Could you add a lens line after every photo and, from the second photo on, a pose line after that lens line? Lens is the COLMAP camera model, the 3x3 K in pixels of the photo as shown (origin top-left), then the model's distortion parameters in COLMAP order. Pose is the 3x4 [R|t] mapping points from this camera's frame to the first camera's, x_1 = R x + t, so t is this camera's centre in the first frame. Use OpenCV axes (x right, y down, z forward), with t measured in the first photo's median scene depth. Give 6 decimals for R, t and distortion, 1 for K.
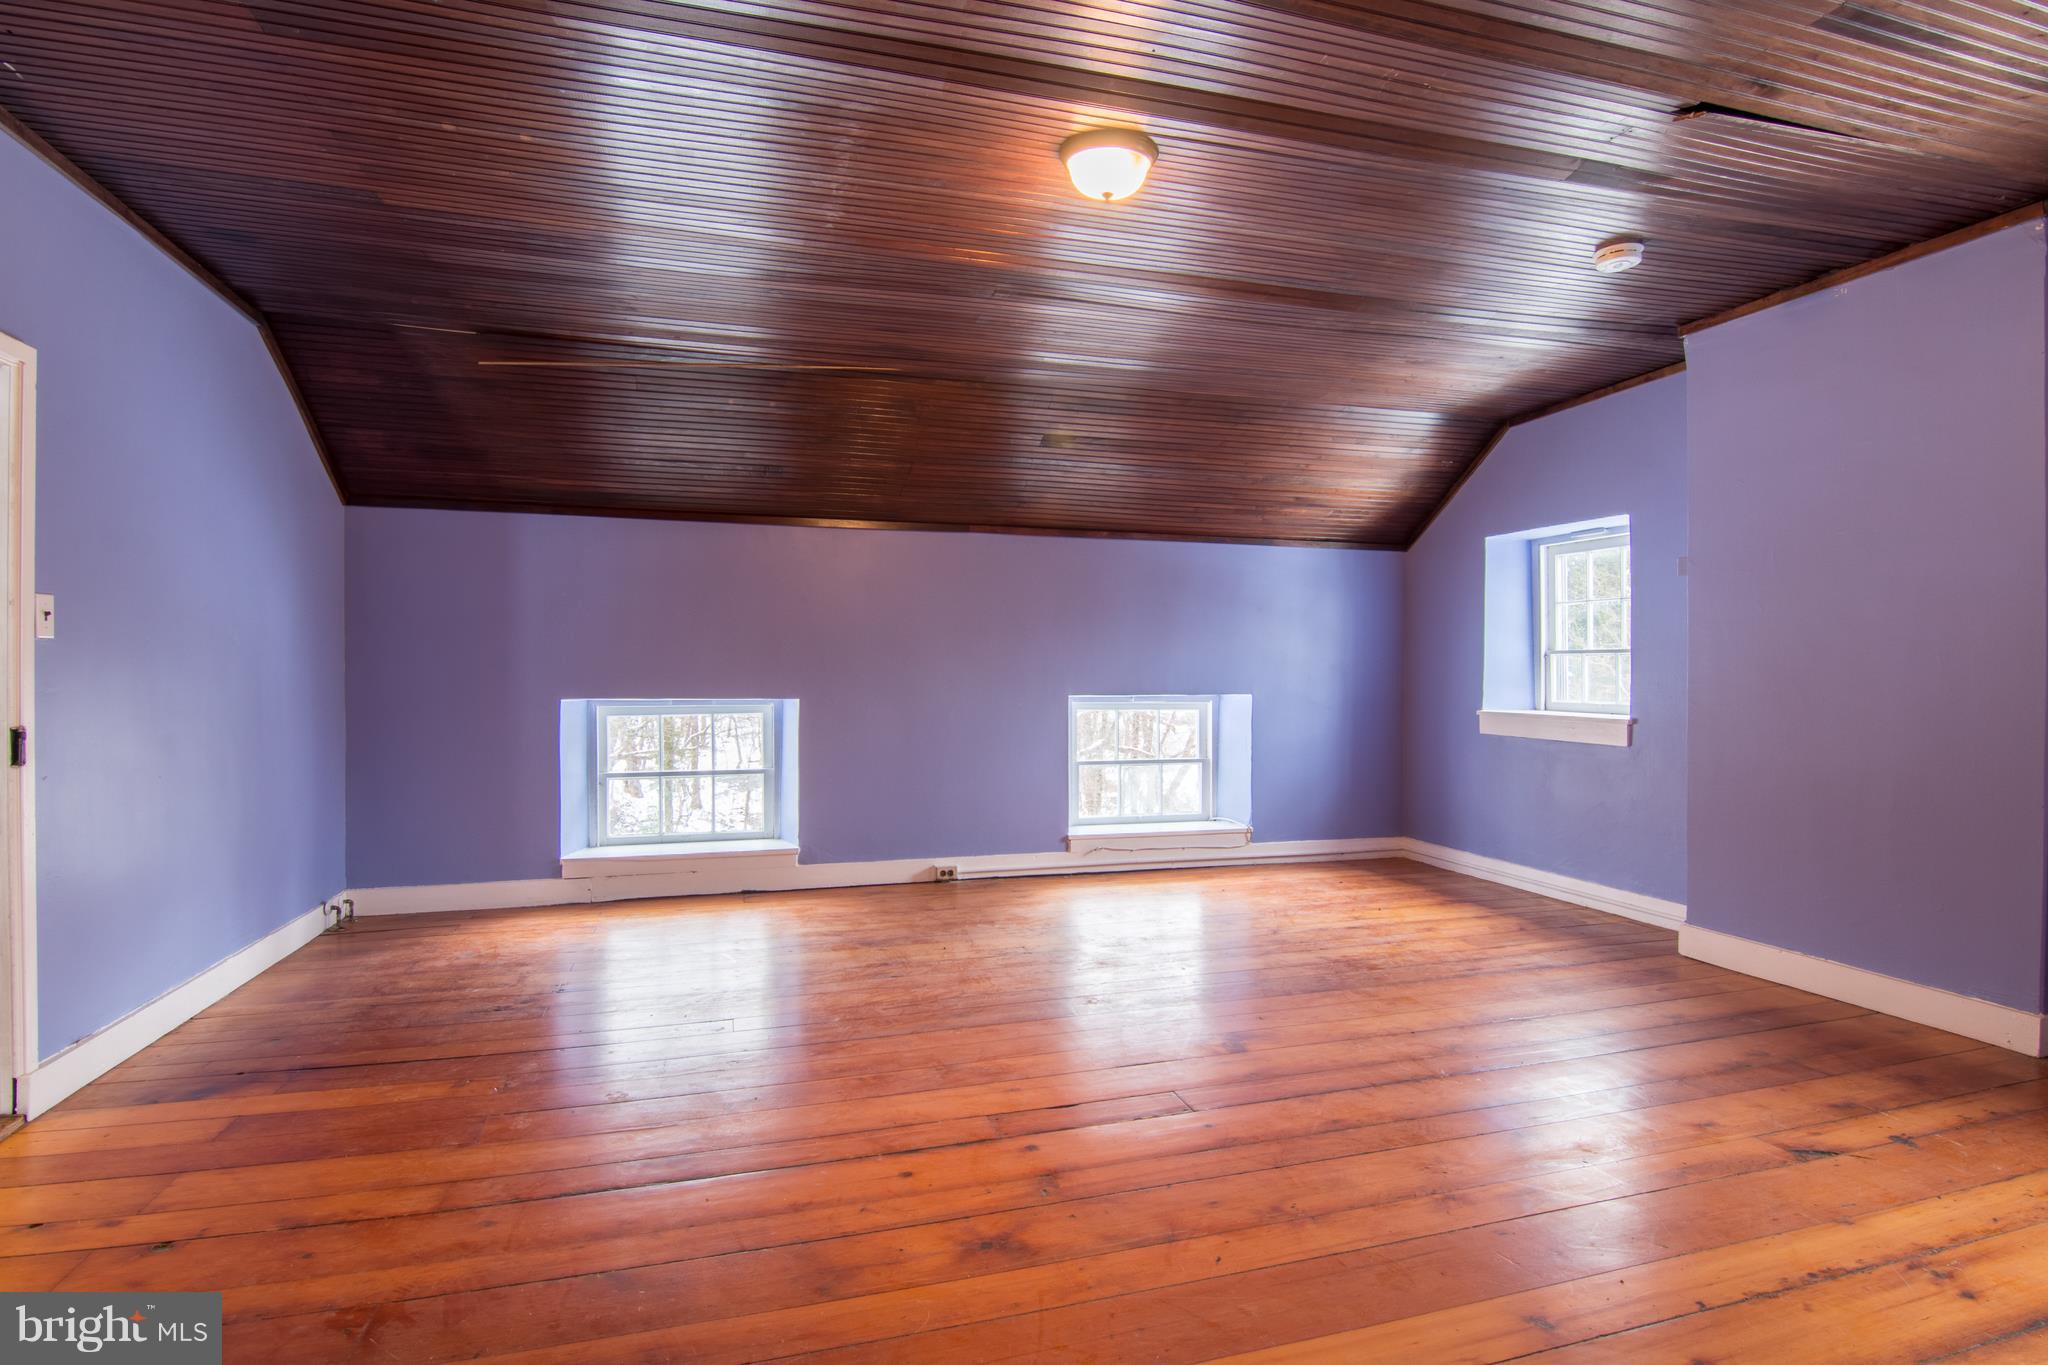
lens RADIAL K [[1039.2, 0, 1015.4], [0, 1039.2, 673.7], [0, 0, 1]] dist [-0.022524, 0.000411]
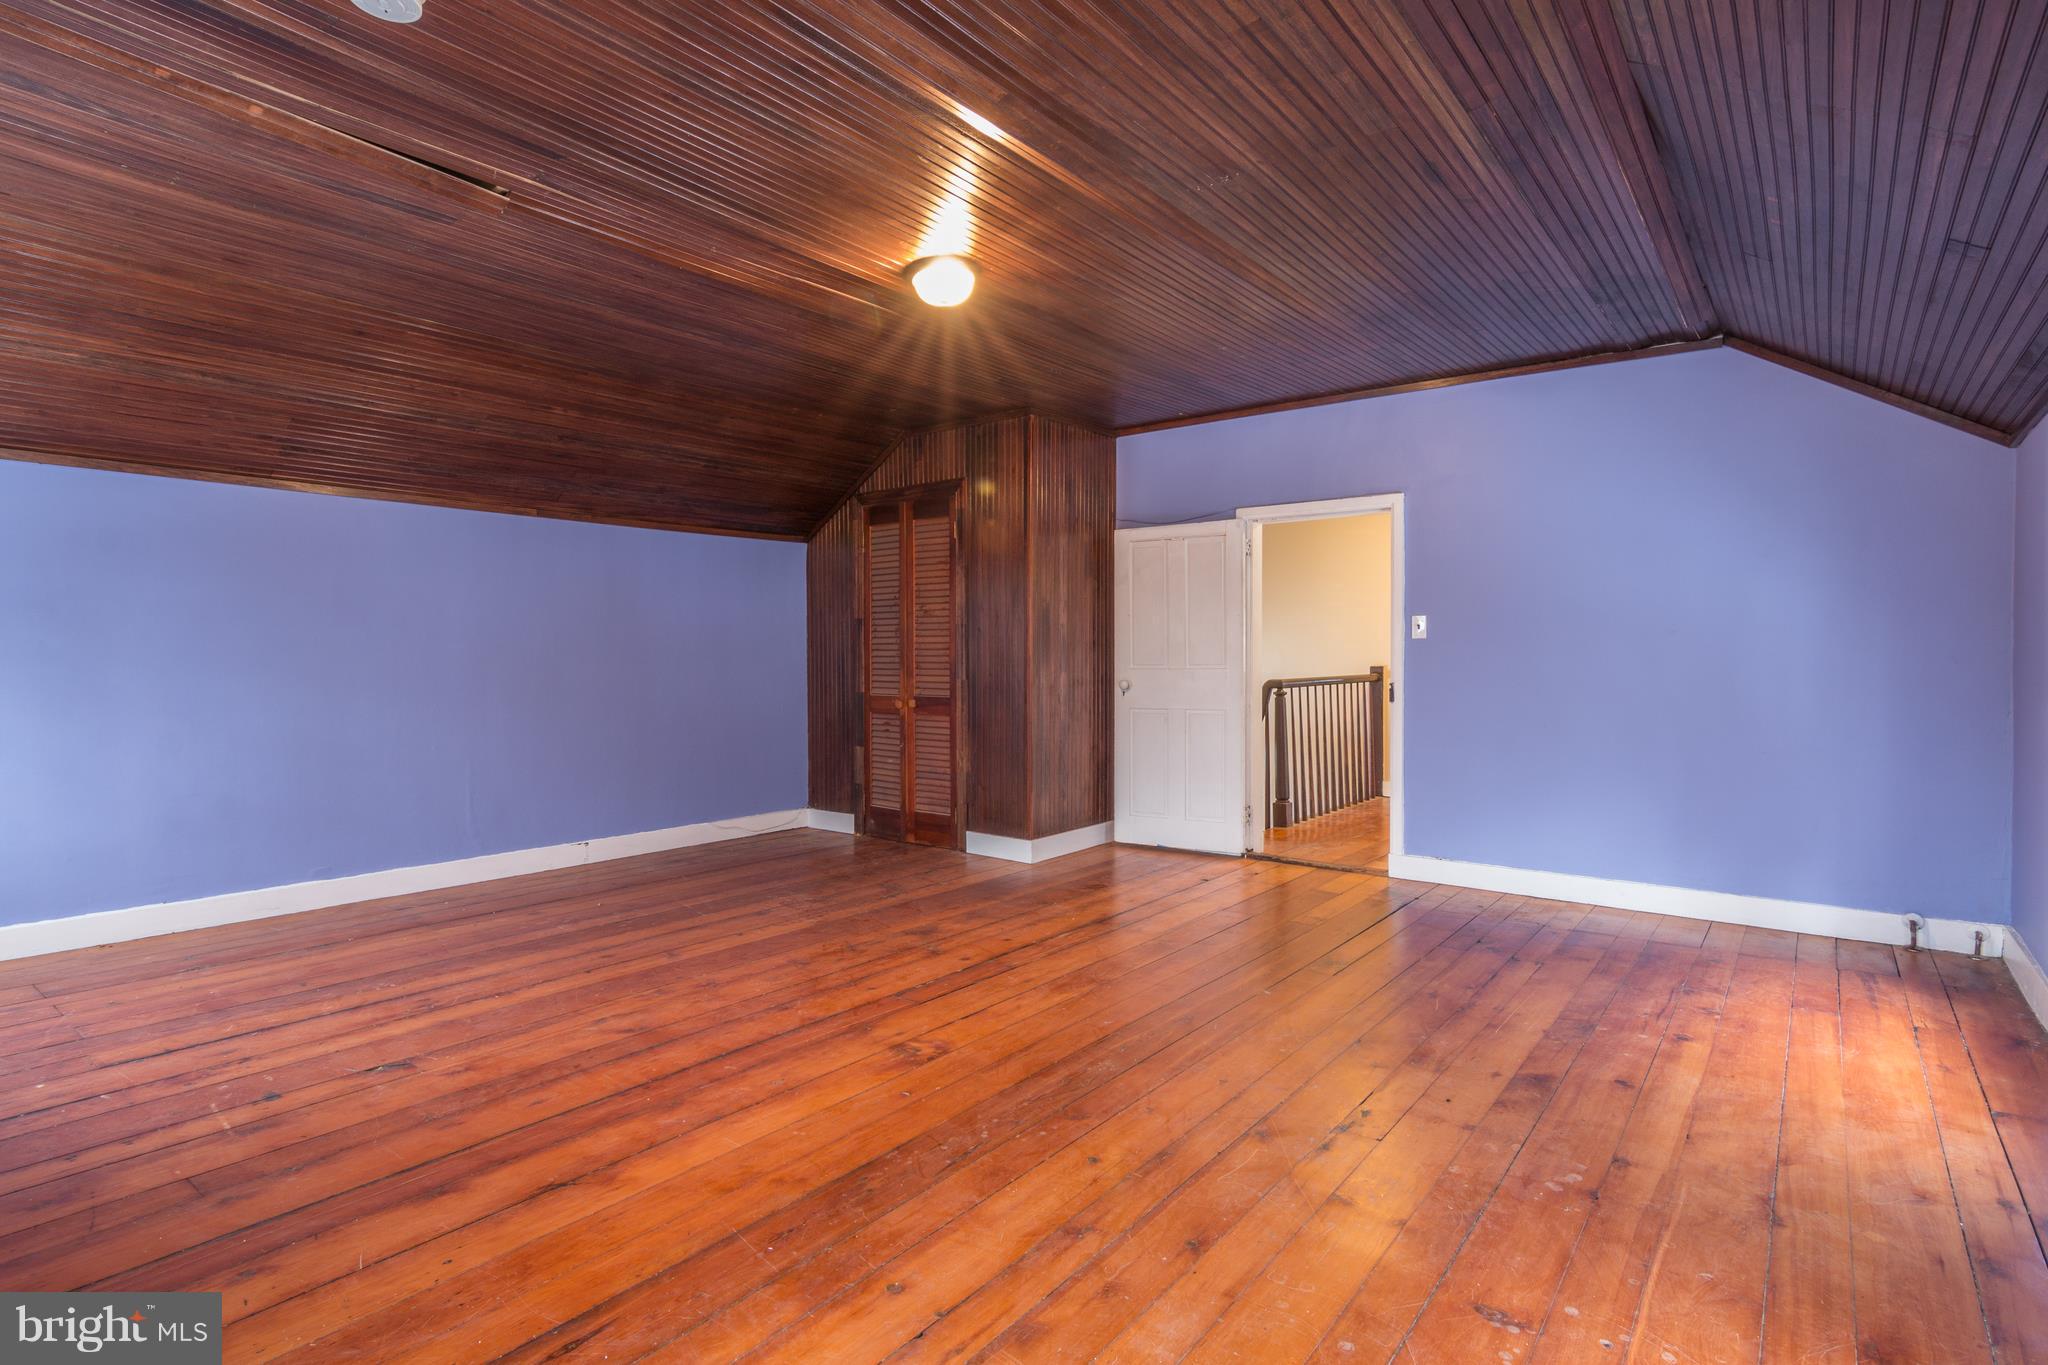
lens RADIAL K [[1039.2, 0, 1015.4], [0, 1039.2, 673.7], [0, 0, 1]] dist [-0.022524, 0.000411]
pose [[-0.816821, 0.006398, -0.576856, 0.819000], [-0.003226, 0.999872, 0.015658, 0.001227], [0.576882, 0.014651, -0.816696, 2.220261]]
